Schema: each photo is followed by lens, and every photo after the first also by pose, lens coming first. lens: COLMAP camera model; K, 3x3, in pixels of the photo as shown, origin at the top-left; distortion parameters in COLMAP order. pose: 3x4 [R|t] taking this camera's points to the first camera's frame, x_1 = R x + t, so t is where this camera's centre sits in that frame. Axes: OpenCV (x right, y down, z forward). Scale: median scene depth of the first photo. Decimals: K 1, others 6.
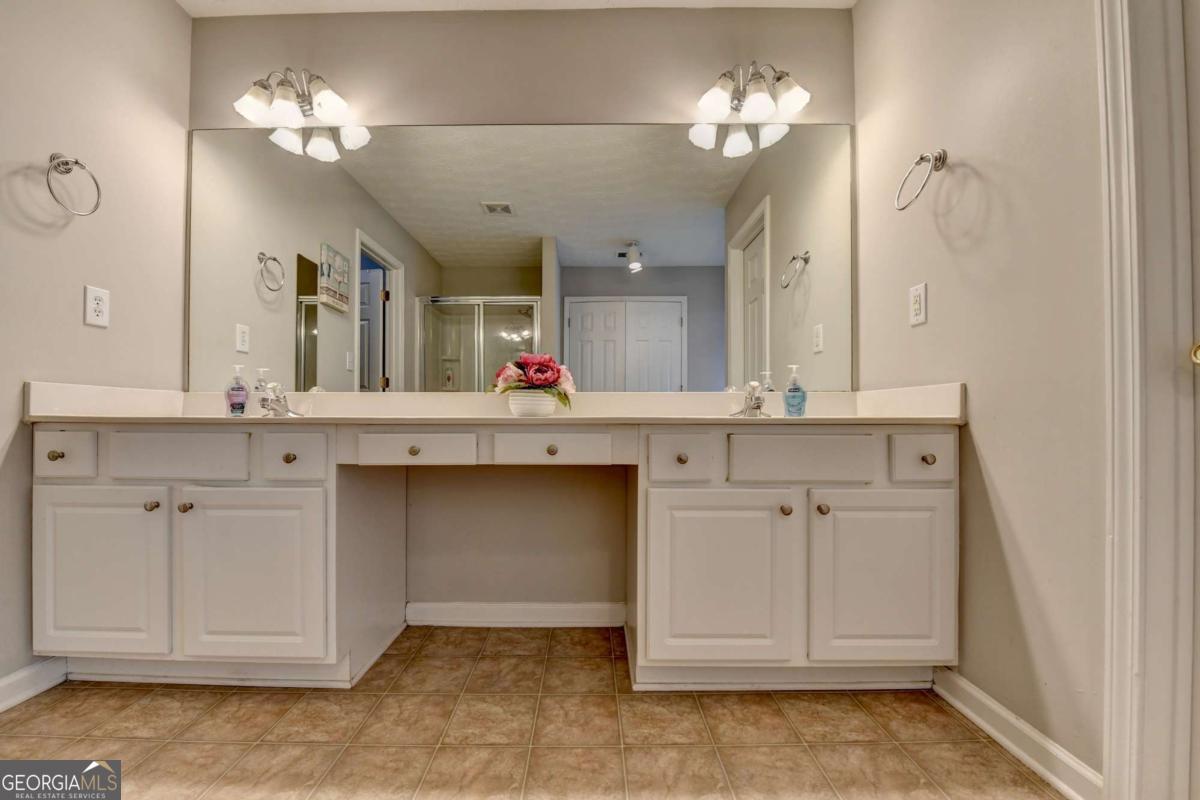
lens RADIAL K [[482.9, 0, 594.3], [0, 482.9, 411.4], [0, 0, 1]] dist [-0.015697, -0.002508]
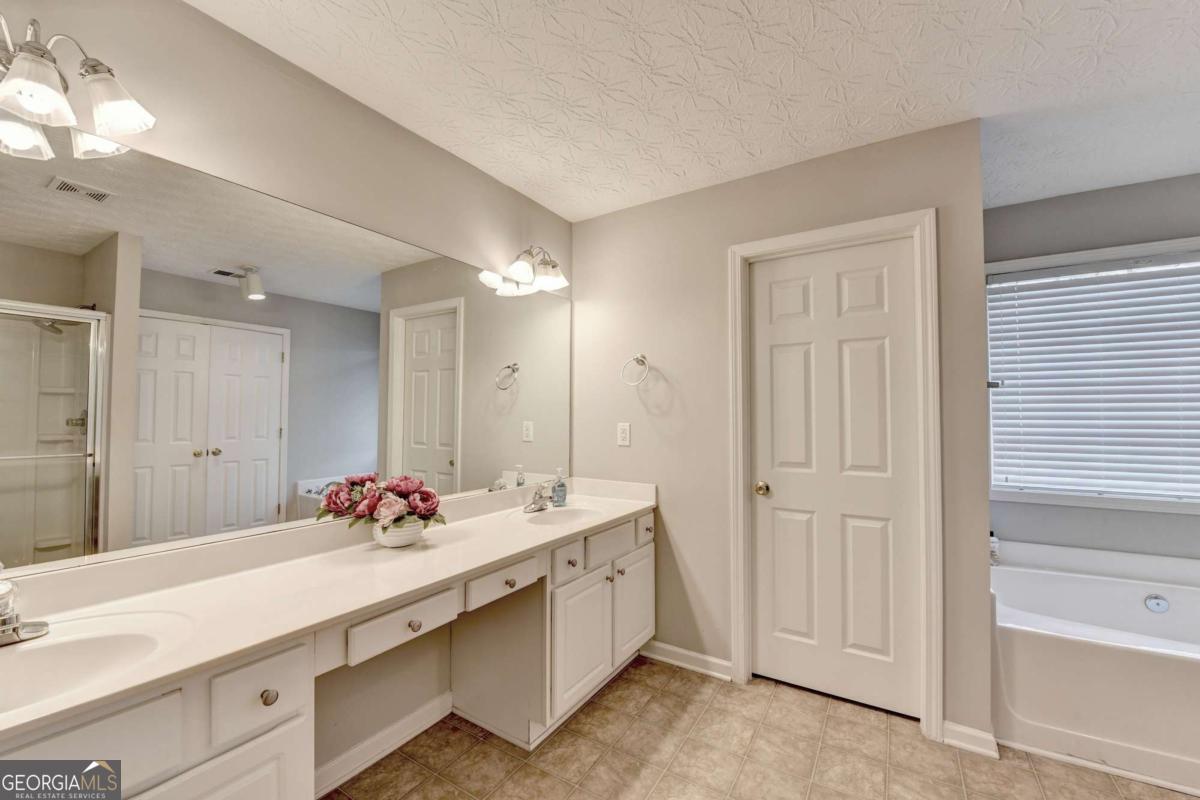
lens RADIAL K [[479.1, 0, 576.8], [0, 479.1, 399.7], [0, 0, 1]] dist [-0.012825, -0.000229]
pose [[0.553685, 0.026455, 0.832306, -0.975742], [-0.009187, 0.999628, -0.025662, -0.339117], [-0.832675, 0.006563, 0.553723, 0.198187]]
